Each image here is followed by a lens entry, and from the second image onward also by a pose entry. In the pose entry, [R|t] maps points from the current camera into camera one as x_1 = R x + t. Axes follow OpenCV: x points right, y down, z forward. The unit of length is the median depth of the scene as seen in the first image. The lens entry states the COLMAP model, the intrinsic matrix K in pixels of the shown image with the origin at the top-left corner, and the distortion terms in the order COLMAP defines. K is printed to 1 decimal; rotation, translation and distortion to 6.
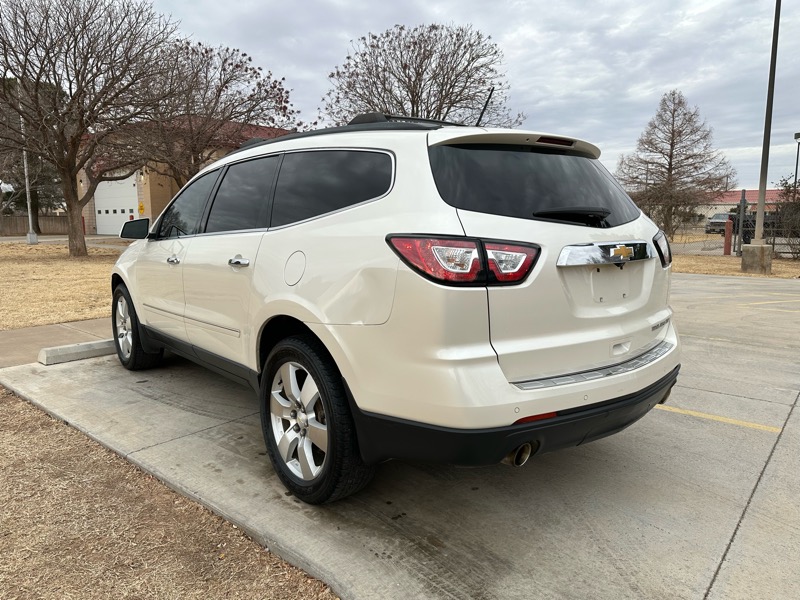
lens RADIAL K [[561.5, 0, 402.6], [0, 561.5, 296.0], [0, 0, 1]] dist [0.029091, -0.035090]
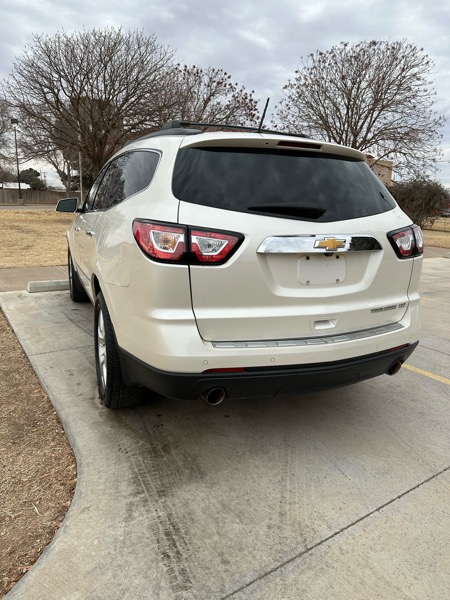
lens RADIAL K [[421.1, 0, 225.4], [0, 421.1, 299.6], [0, 0, 1]] dist [0.029091, -0.035090]
pose [[0.958026, 0.100061, -0.268652, 0.278933], [-0.074878, 0.991918, 0.102427, -0.023772], [0.276729, -0.078011, 0.957776, 0.057521]]
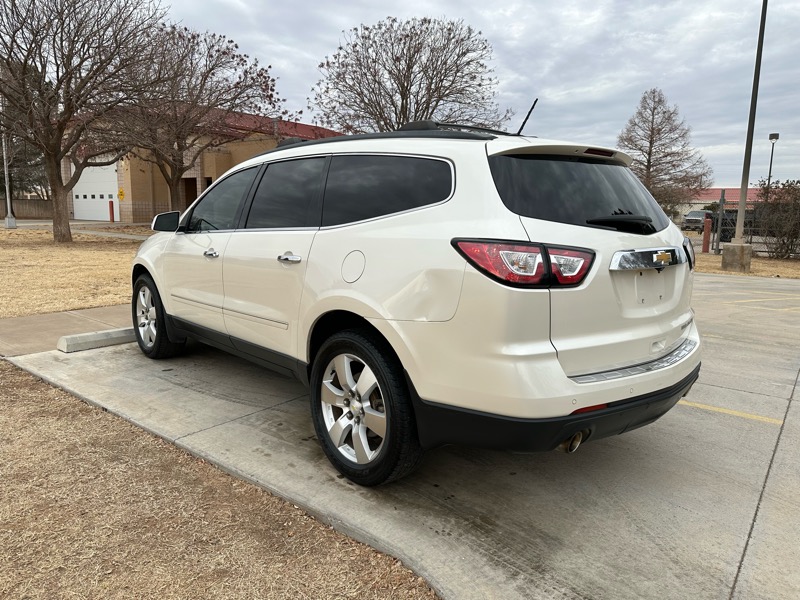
lens RADIAL K [[561.5, 0, 396.8], [0, 561.5, 295.2], [0, 0, 1]] dist [0.029091, -0.035090]
pose [[0.999348, 0.015790, 0.032480, -0.102981], [-0.016281, 0.999756, 0.014919, -0.008492], [-0.032236, -0.015438, 0.999361, -0.048656]]
